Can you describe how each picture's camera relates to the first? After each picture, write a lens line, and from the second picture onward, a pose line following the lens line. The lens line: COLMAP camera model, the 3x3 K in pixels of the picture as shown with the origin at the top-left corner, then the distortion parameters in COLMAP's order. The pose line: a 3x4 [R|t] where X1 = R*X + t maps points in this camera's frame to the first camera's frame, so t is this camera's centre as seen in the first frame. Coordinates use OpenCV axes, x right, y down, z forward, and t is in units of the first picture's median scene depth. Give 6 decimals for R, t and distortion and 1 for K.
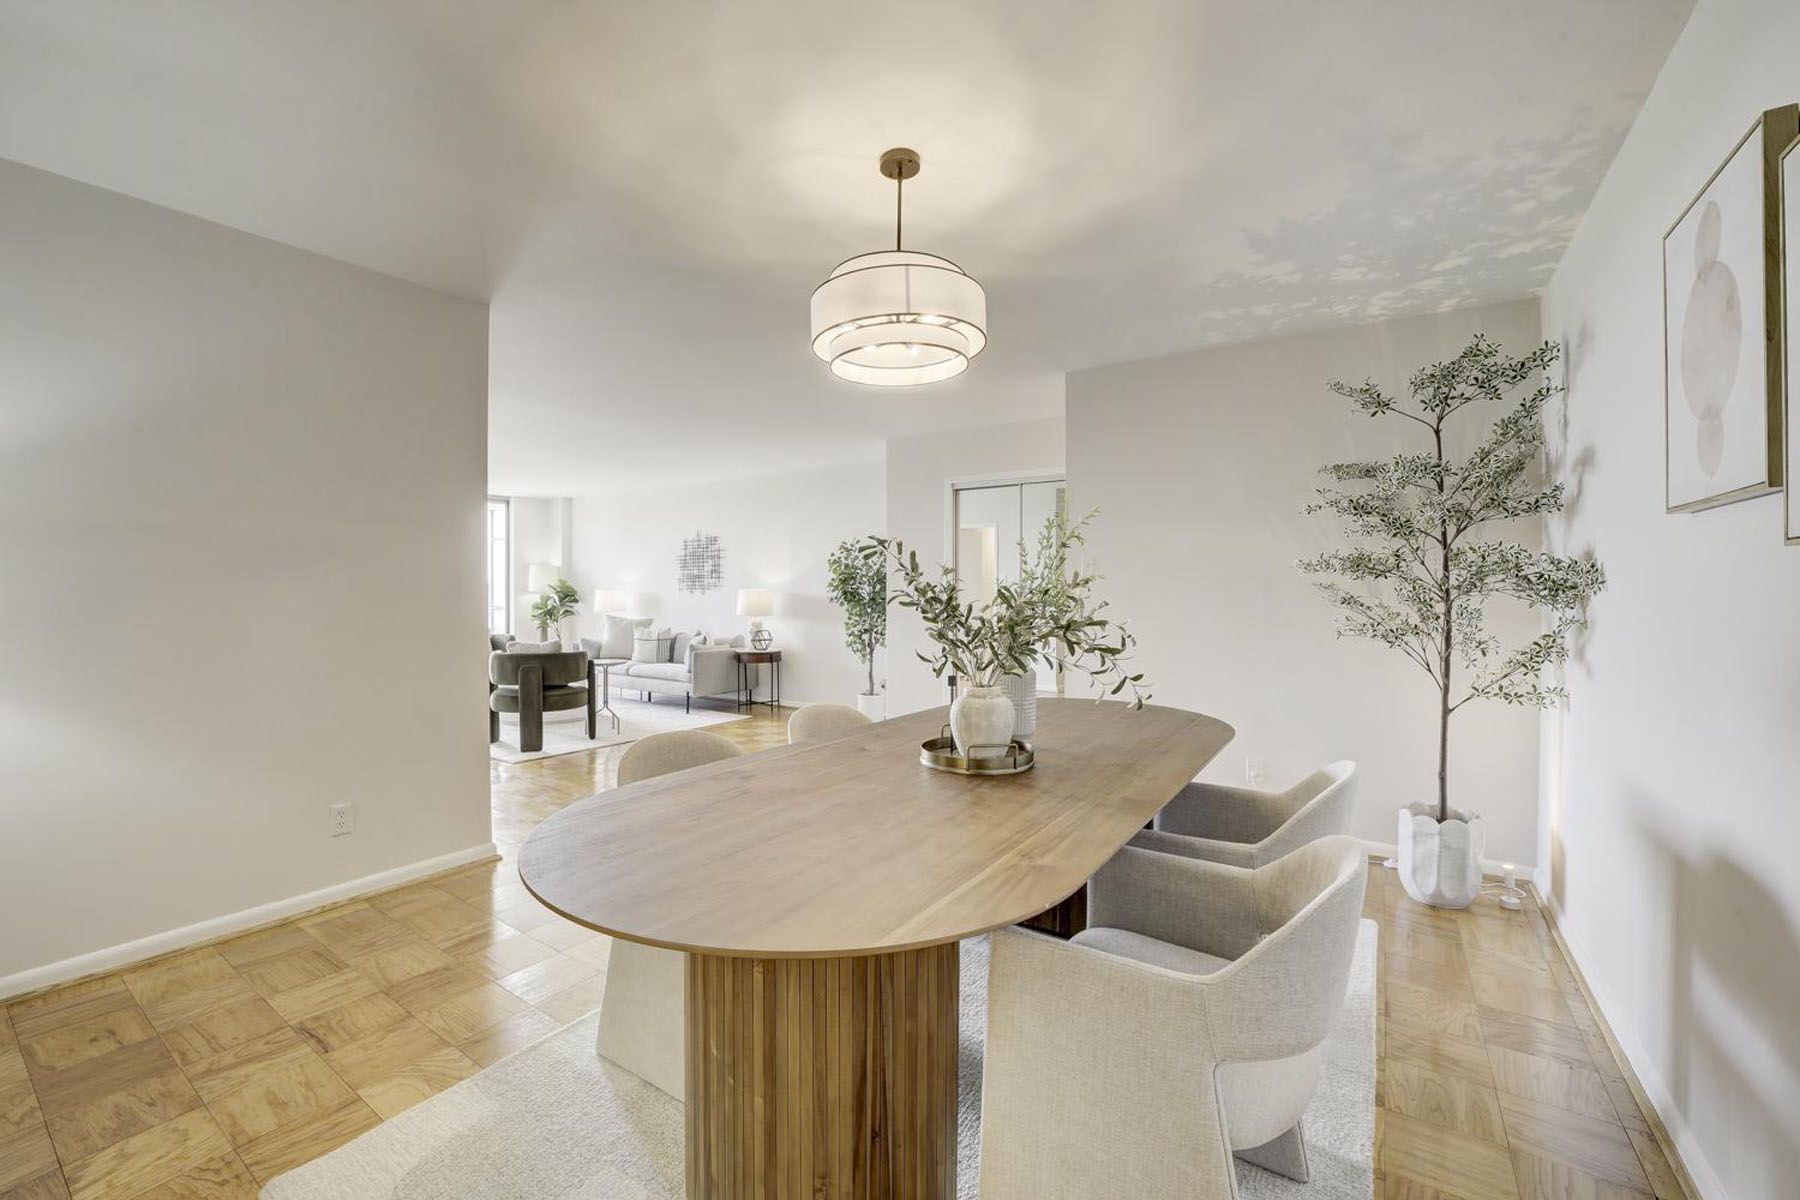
lens RADIAL K [[745.7, 0, 846.3], [0, 745.7, 605.7], [0, 0, 1]] dist [-0.024244, 0.000666]
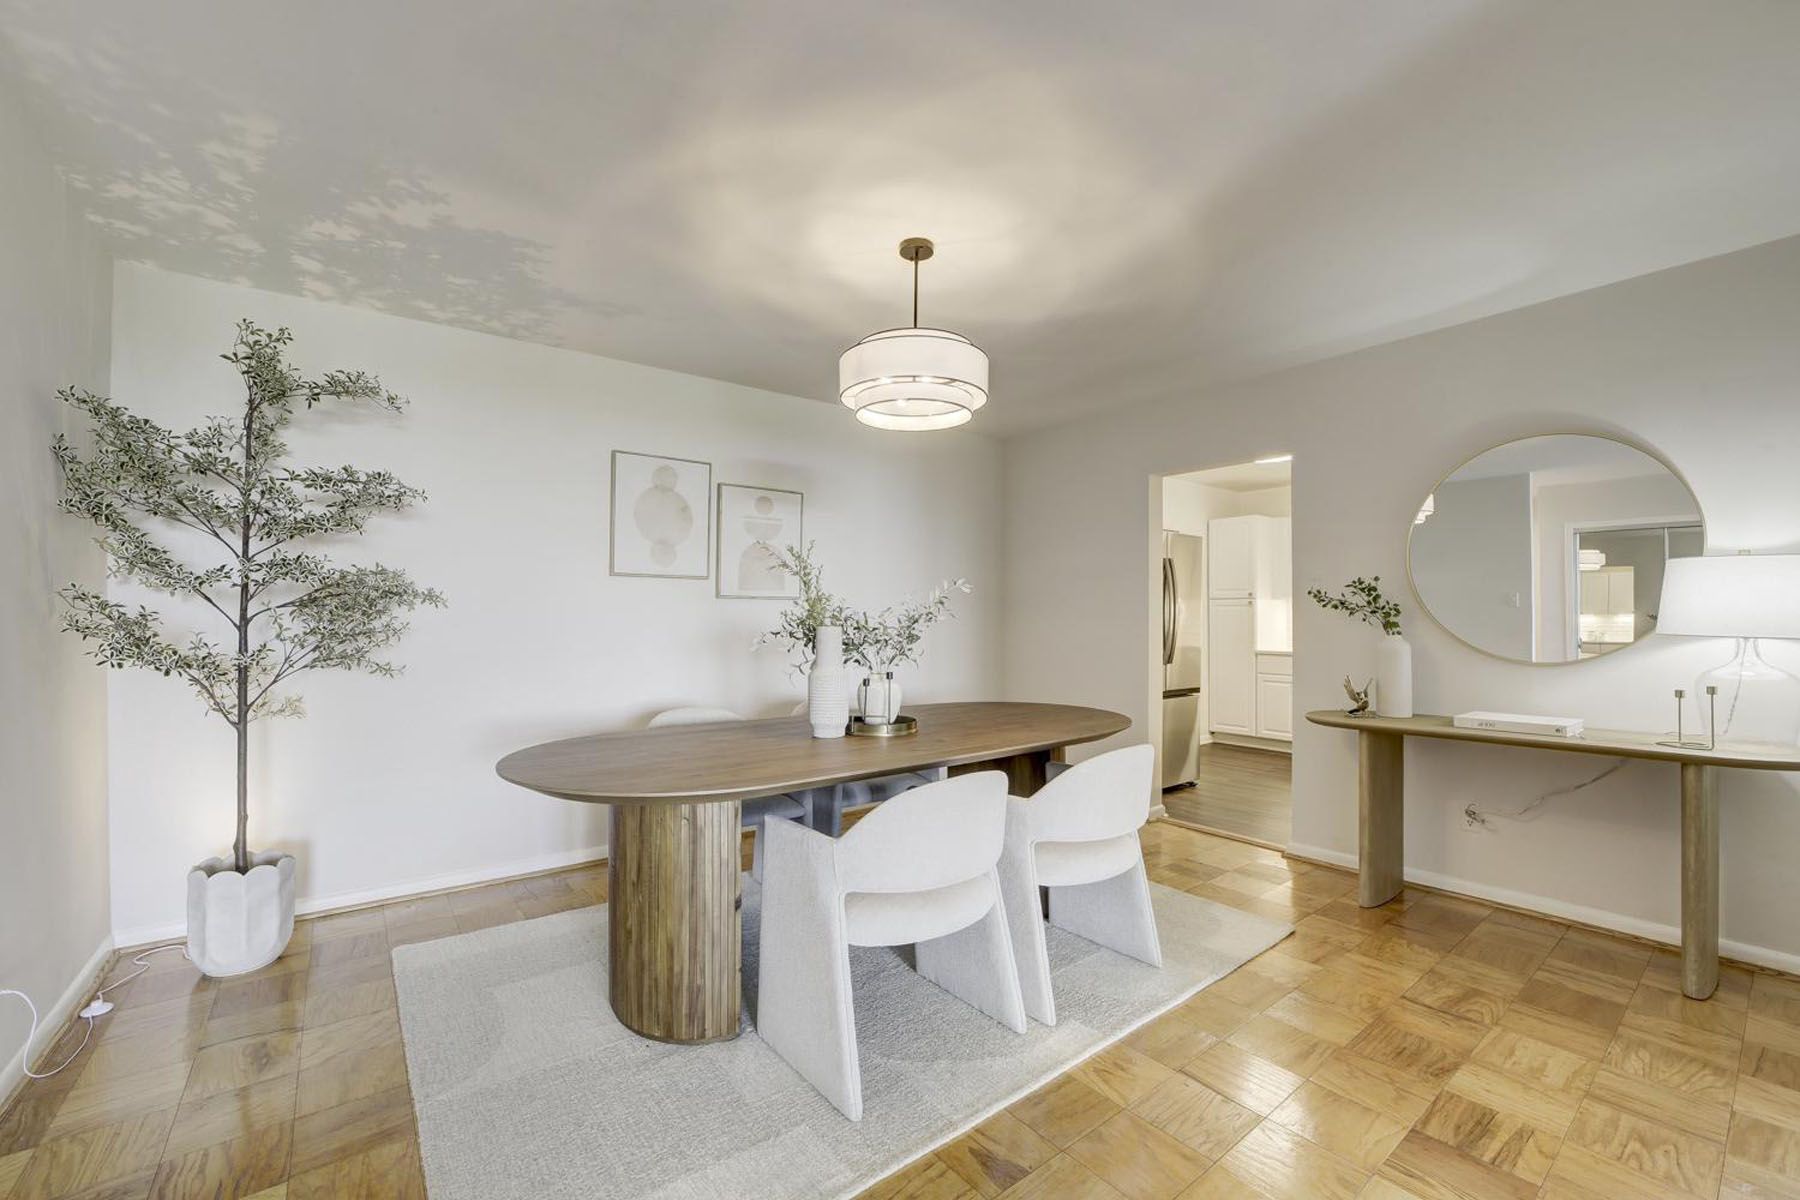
lens RADIAL K [[745.7, 0, 889.5], [0, 745.7, 608.4], [0, 0, 1]] dist [-0.024244, 0.000666]
pose [[-0.959654, 0.000502, 0.281185, -0.054068], [-0.001552, 0.999974, -0.007079, -0.004637], [-0.281181, -0.007230, -0.959628, 0.549172]]
